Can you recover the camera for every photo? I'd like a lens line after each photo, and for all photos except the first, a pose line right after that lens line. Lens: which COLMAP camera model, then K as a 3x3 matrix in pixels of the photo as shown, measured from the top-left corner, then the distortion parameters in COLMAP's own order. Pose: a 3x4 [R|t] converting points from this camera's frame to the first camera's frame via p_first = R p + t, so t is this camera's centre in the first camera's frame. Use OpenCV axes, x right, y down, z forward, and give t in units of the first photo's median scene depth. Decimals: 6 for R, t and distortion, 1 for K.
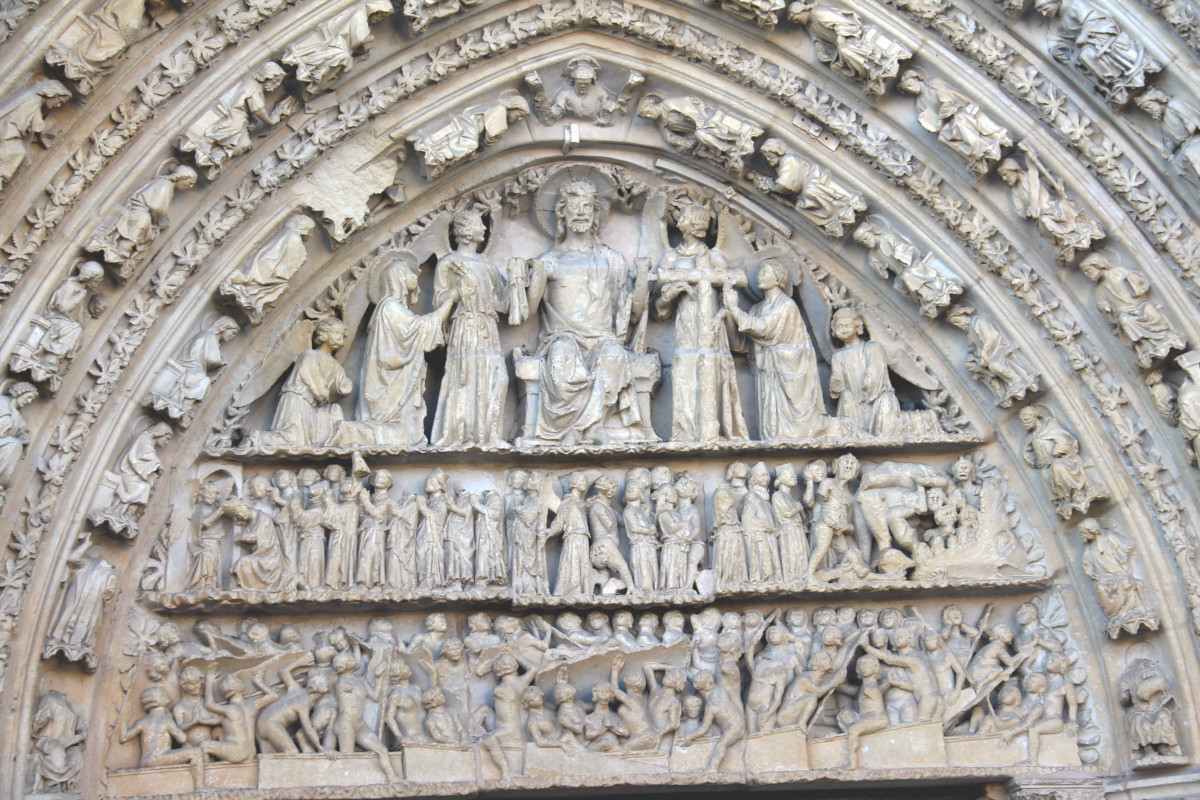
lens RADIAL K [[2921.1, 0, 619.9], [0, 2921.1, 398.9], [0, 0, 1]] dist [0.558539, 0.542473]
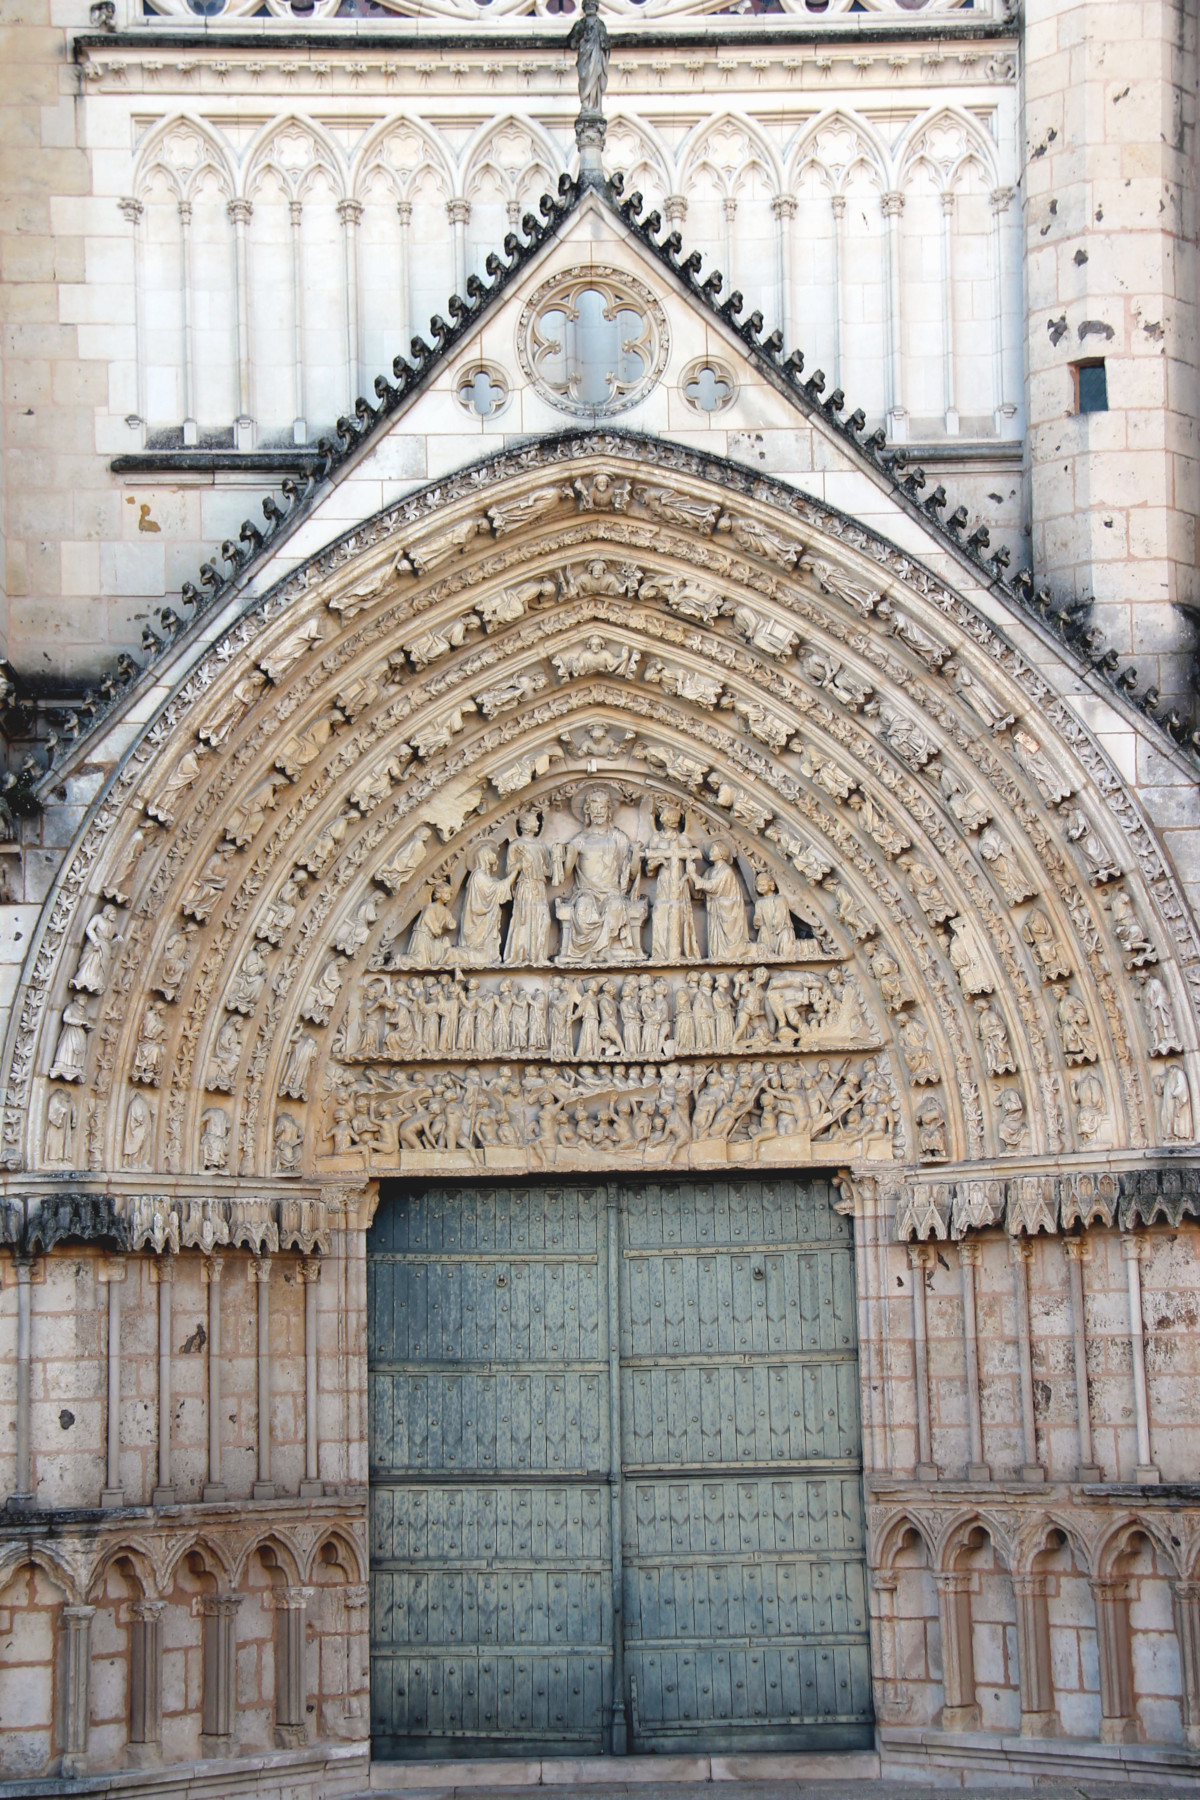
lens RADIAL K [[4381.7, 0, 600.0], [0, 4381.7, 900.0], [0, 0, 1]] dist [0.558539, 0.542473]
pose [[0.992432, 0.016778, -0.121648, 0.288428], [0.004252, 0.985333, 0.170589, -0.438479], [0.122725, -0.169816, 0.977804, -1.392575]]
